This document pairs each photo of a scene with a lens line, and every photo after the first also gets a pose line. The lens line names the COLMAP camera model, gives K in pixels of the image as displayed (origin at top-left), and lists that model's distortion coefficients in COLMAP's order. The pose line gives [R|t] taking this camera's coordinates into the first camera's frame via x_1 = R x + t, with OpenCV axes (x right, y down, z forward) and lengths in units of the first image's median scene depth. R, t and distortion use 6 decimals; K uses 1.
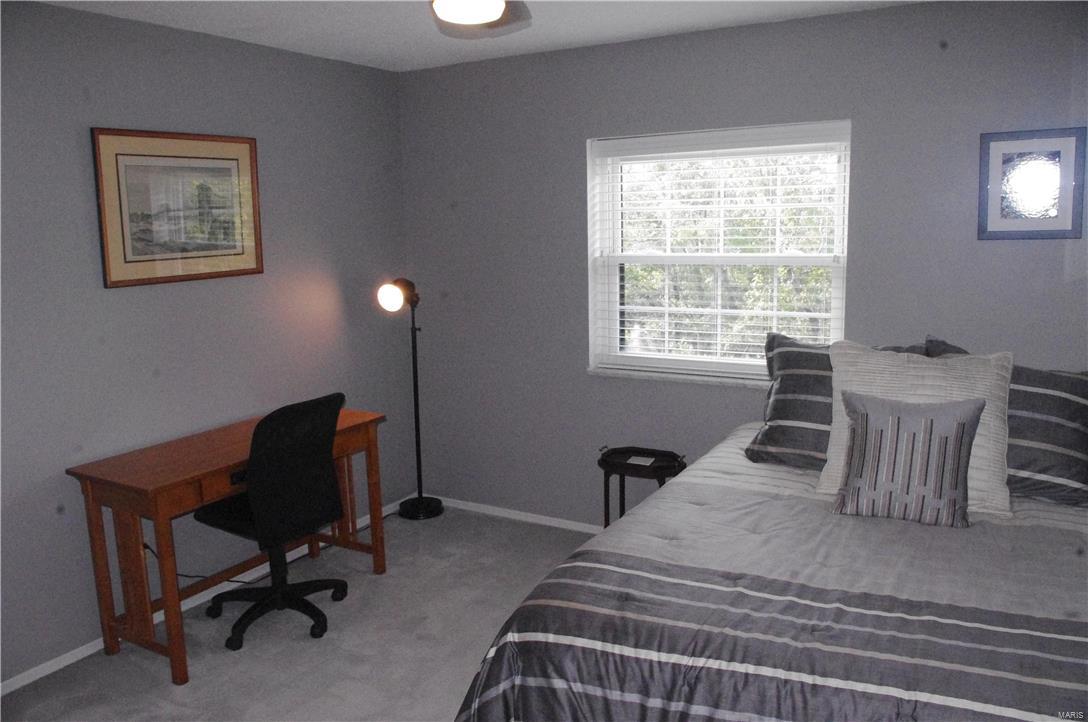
lens RADIAL K [[834.3, 0, 544.0], [0, 834.3, 361.0], [0, 0, 1]] dist [-0.106562, 0.056716]
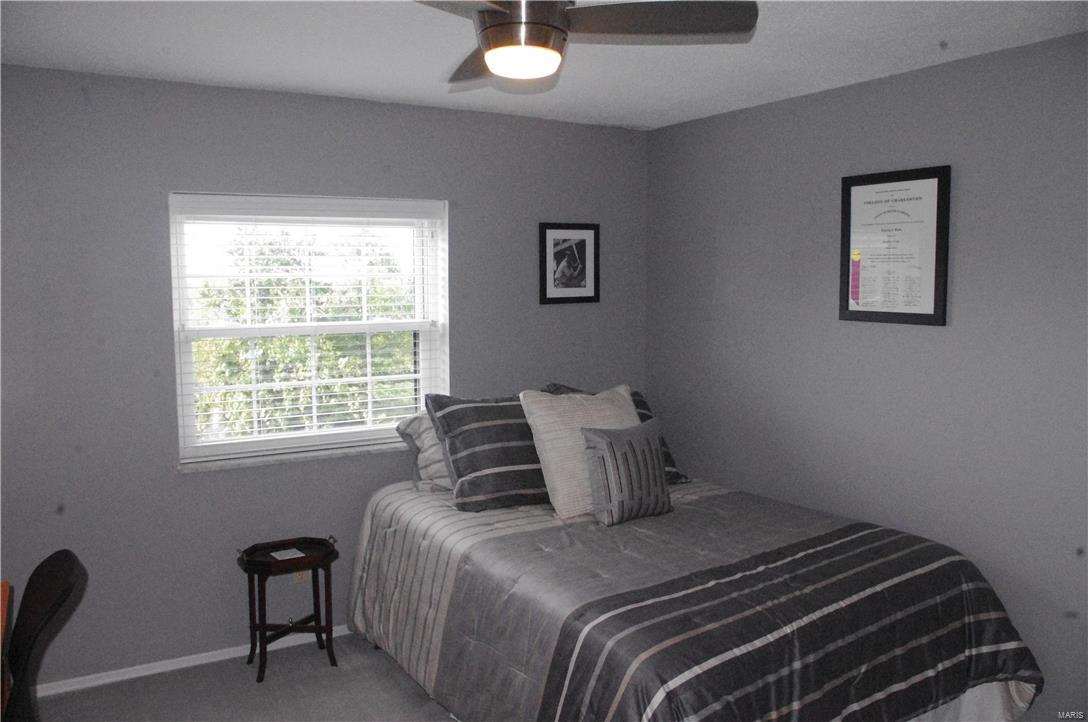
lens RADIAL K [[834.3, 0, 544.0], [0, 834.3, 361.0], [0, 0, 1]] dist [-0.106562, 0.056716]
pose [[0.492825, -0.059010, 0.868125, -0.572015], [0.136938, 0.990525, -0.010408, -0.044517], [-0.859285, 0.124009, 0.496236, 0.338513]]
